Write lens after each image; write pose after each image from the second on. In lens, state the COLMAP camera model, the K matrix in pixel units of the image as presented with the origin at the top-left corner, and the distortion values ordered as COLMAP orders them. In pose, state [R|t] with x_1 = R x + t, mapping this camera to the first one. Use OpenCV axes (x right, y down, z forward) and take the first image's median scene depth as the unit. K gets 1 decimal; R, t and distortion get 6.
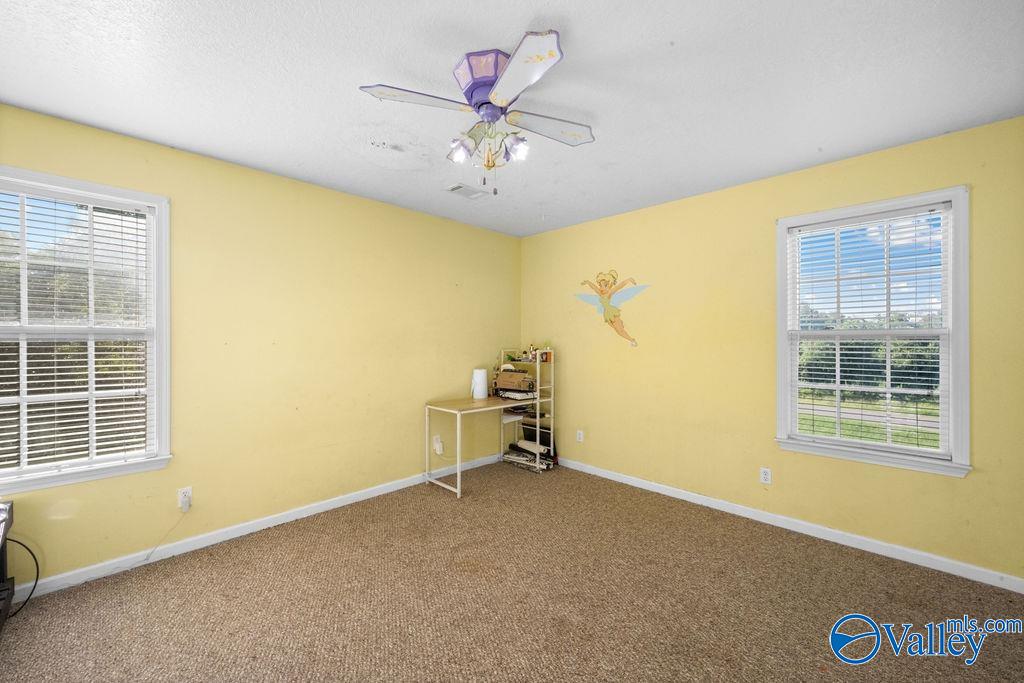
lens RADIAL K [[403.4, 0, 510.8], [0, 403.4, 340.5], [0, 0, 1]] dist [0.002468, 0.000249]
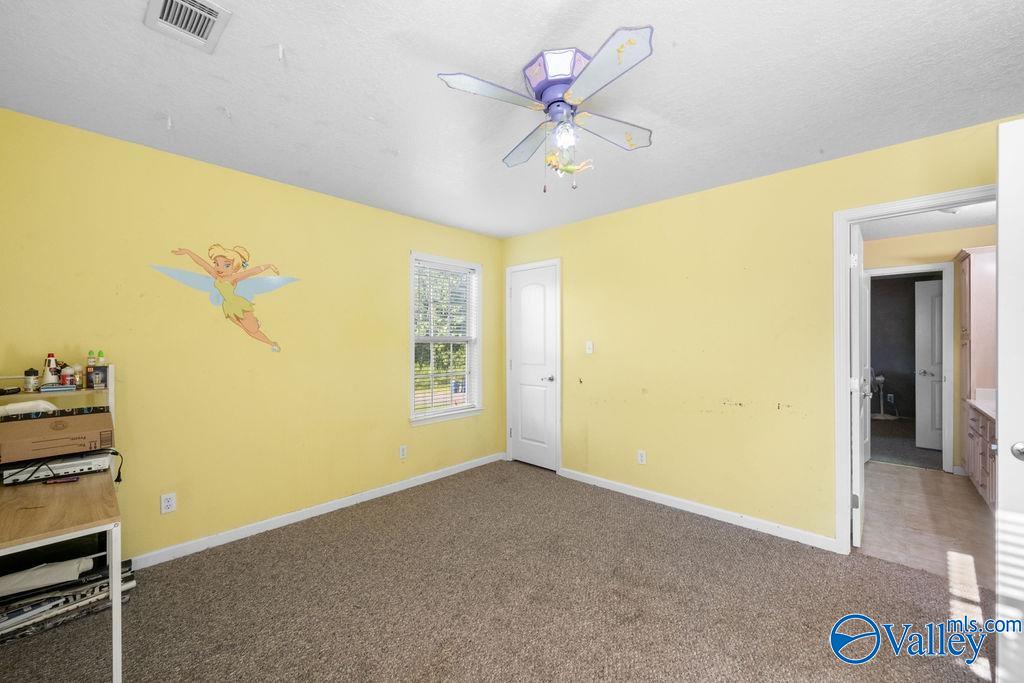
lens RADIAL K [[403.4, 0, 510.8], [0, 403.4, 340.5], [0, 0, 1]] dist [0.002468, 0.000249]
pose [[-0.038713, 0.004007, 0.999242, -0.493522], [0.000497, 0.999992, -0.003991, -0.004186], [-0.999250, 0.000343, -0.038715, 0.555233]]
